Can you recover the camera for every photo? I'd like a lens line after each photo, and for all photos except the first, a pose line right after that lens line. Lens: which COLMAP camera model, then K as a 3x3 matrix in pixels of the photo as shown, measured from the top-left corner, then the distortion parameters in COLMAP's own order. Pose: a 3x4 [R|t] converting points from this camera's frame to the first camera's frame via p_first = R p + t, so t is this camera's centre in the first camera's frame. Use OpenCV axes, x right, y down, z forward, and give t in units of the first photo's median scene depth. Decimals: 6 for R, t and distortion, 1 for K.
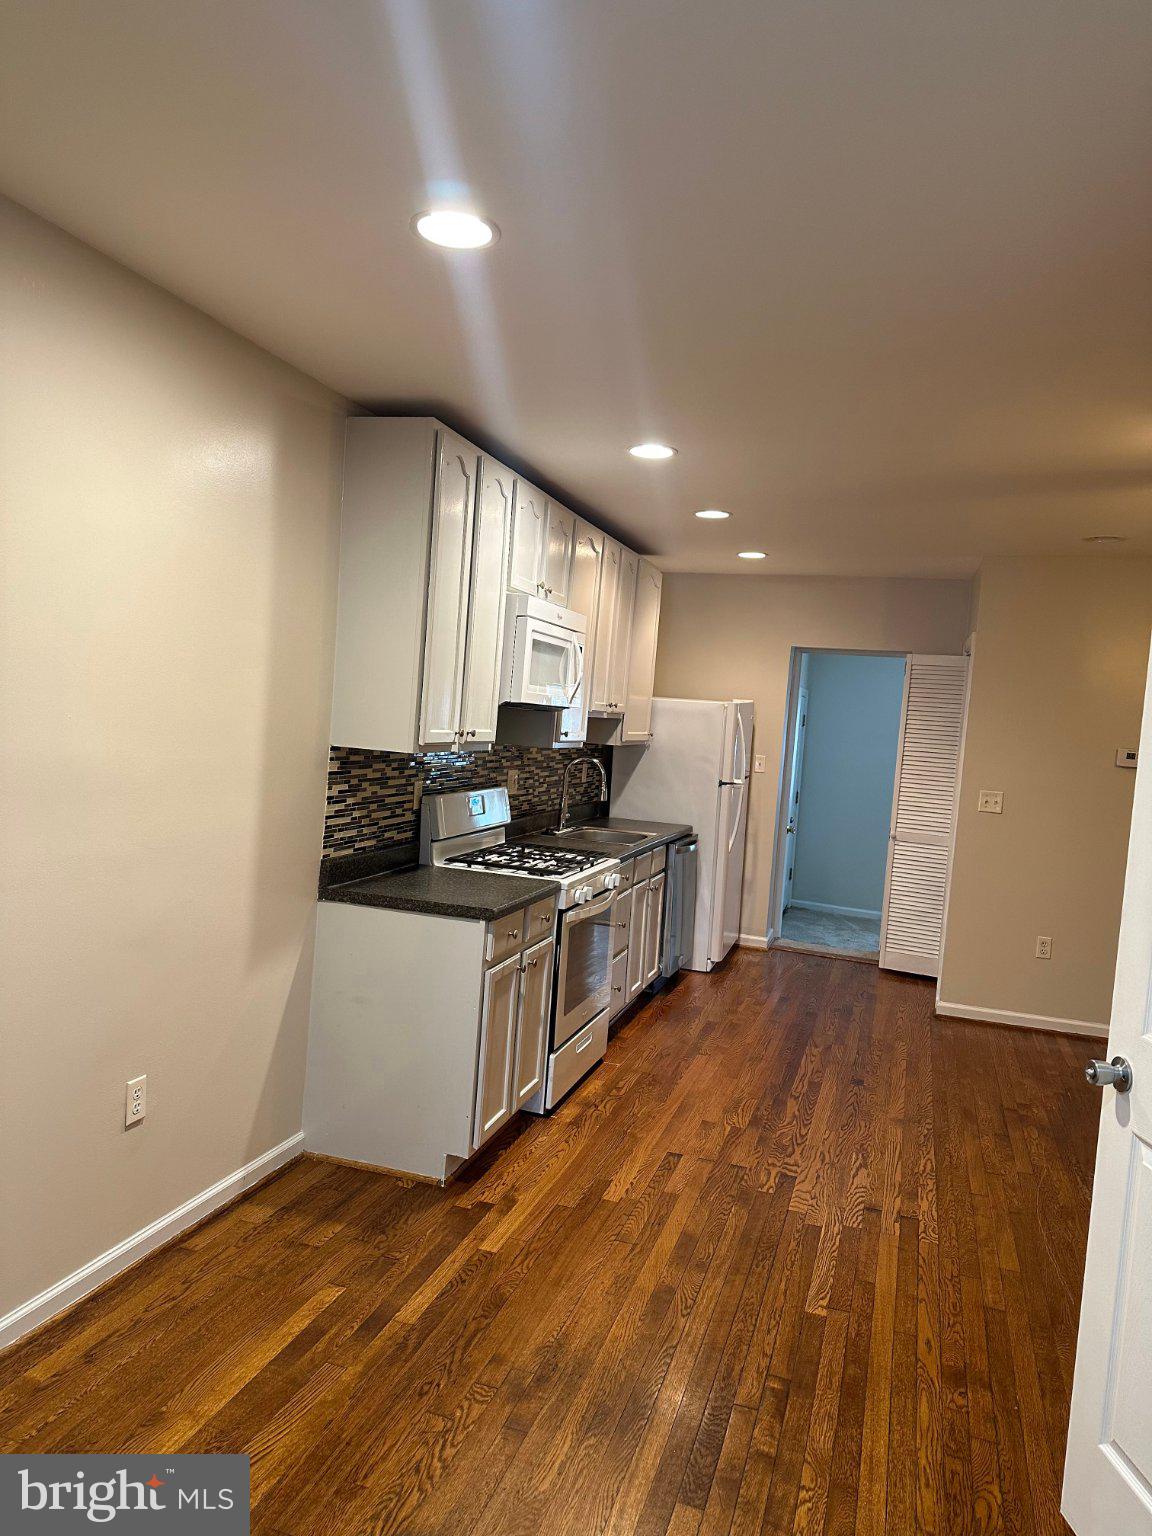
lens RADIAL K [[1074.9, 0, 581.2], [0, 1074.9, 765.3], [0, 0, 1]] dist [0.008218, -0.020270]
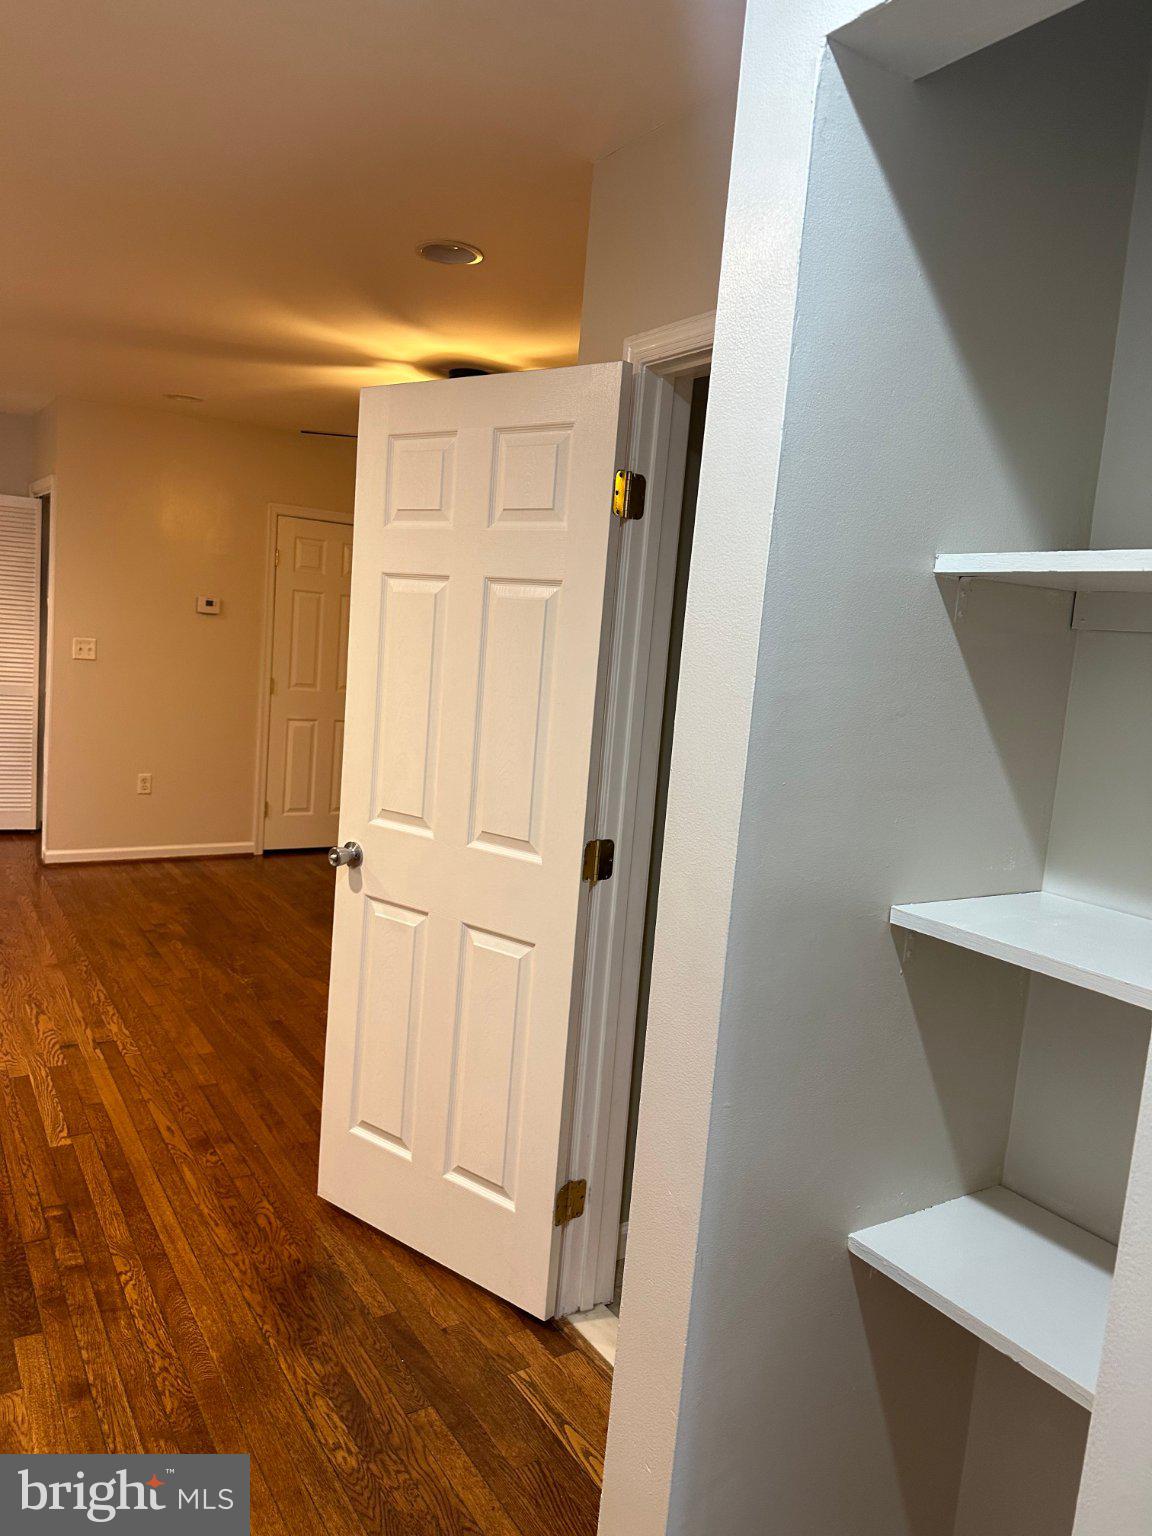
lens RADIAL K [[1074.9, 0, 573.9], [0, 1074.9, 766.9], [0, 0, 1]] dist [0.008218, -0.020270]
pose [[0.643460, -0.119608, 0.756078, -0.162655], [0.008863, 0.988815, 0.148883, -0.004463], [-0.765429, -0.089099, 0.637323, -0.013067]]
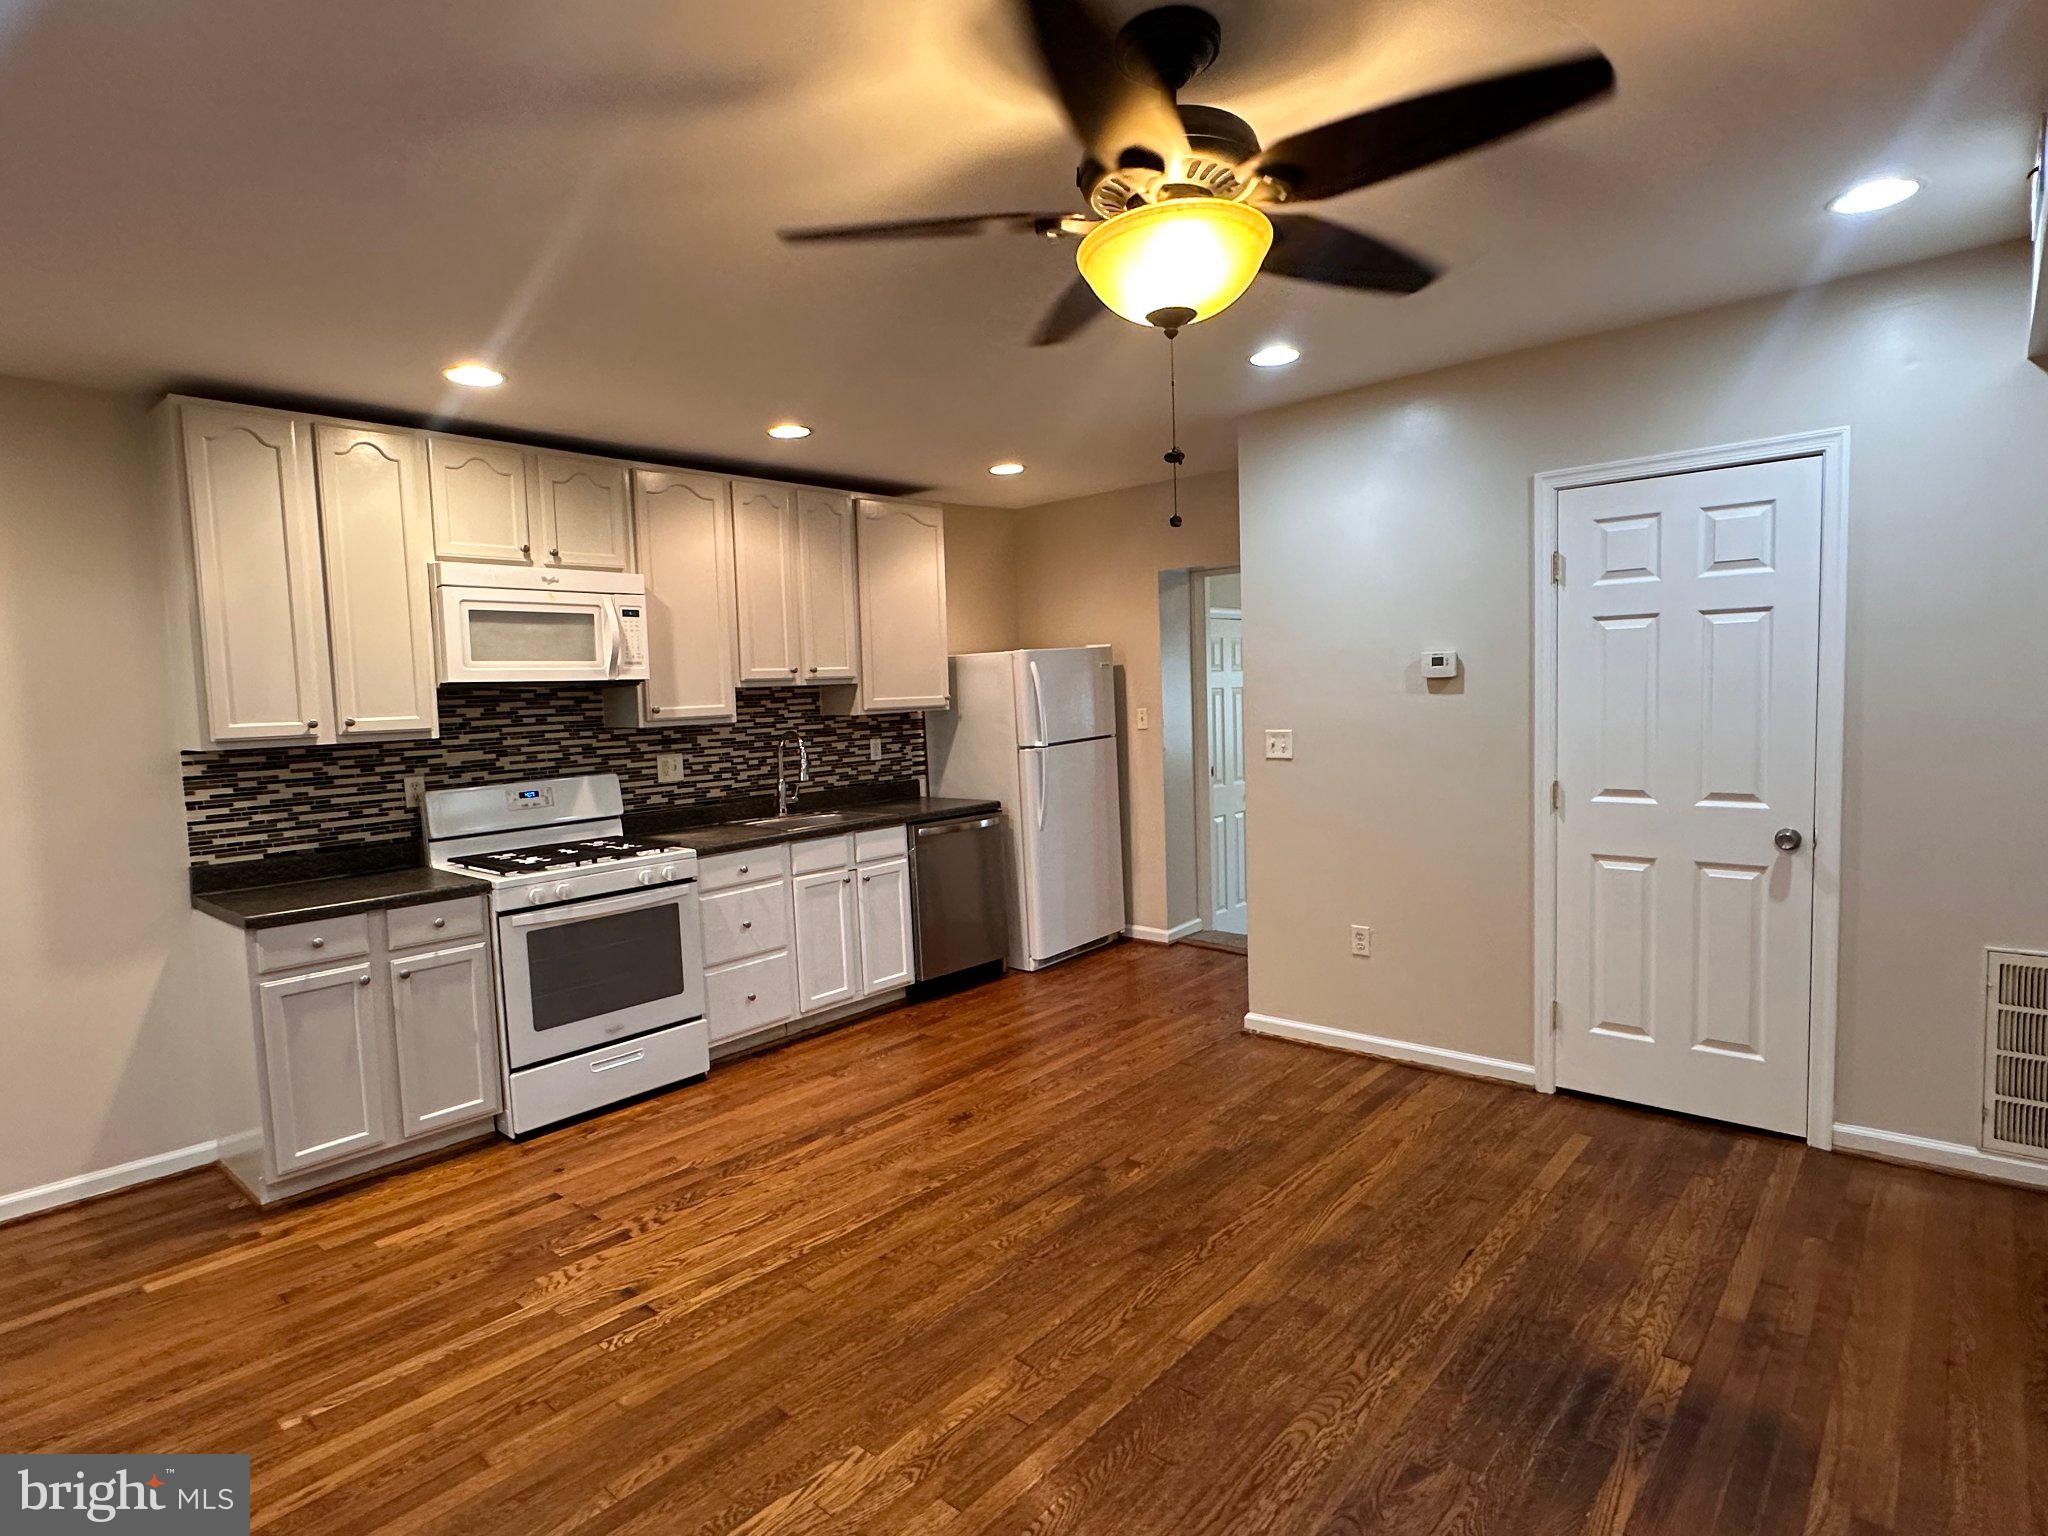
lens RADIAL K [[1084.7, 0, 1026.7], [0, 1084.7, 779.6], [0, 0, 1]] dist [-0.005556, -0.002677]
pose [[0.911276, -0.071763, -0.405495, 0.836278], [0.081473, 0.996653, 0.006712, 0.062578], [0.403656, -0.039153, 0.914073, 0.404741]]
